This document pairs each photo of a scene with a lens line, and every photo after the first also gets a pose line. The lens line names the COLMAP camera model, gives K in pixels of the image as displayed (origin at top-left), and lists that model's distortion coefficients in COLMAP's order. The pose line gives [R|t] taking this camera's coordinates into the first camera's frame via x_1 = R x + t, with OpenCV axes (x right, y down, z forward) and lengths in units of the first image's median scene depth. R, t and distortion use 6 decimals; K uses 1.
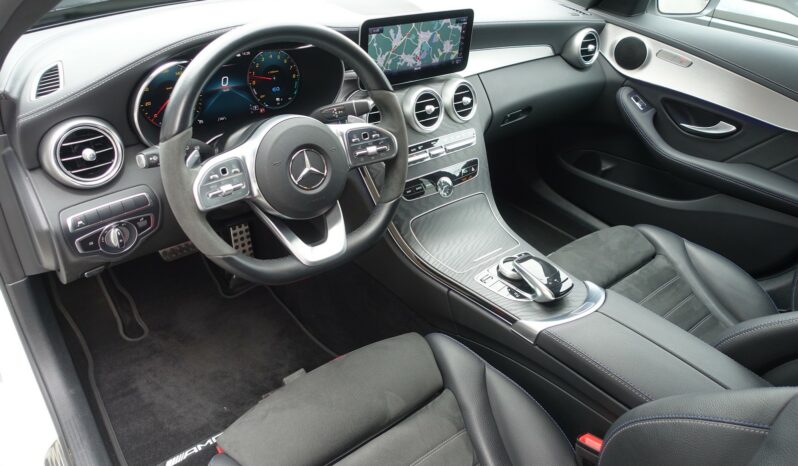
lens RADIAL K [[526.4, 0, 384.9], [0, 526.4, 231.5], [0, 0, 1]] dist [-0.006295, -0.000386]
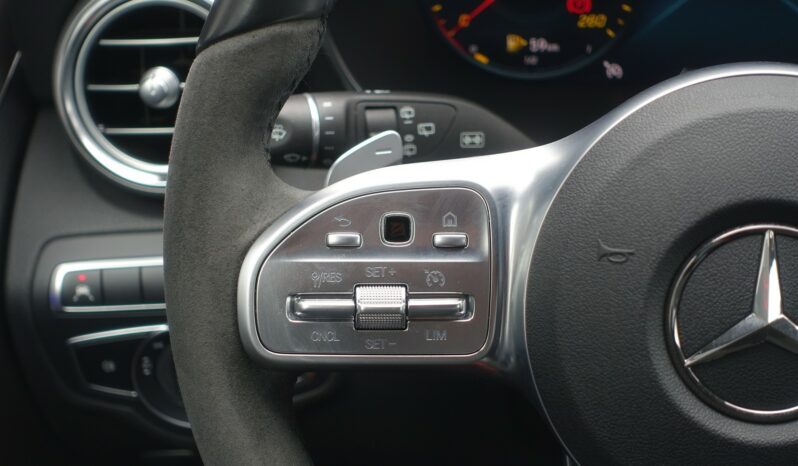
lens RADIAL K [[1433.3, 0, 399.0], [0, 1433.3, 233.0], [0, 0, 1]] dist [-0.055826, -0.044950]
pose [[0.681140, 0.222110, -0.697650, 0.099534], [-0.329619, 0.943873, -0.021319, -0.067852], [0.653758, 0.244480, 0.716122, 0.368193]]
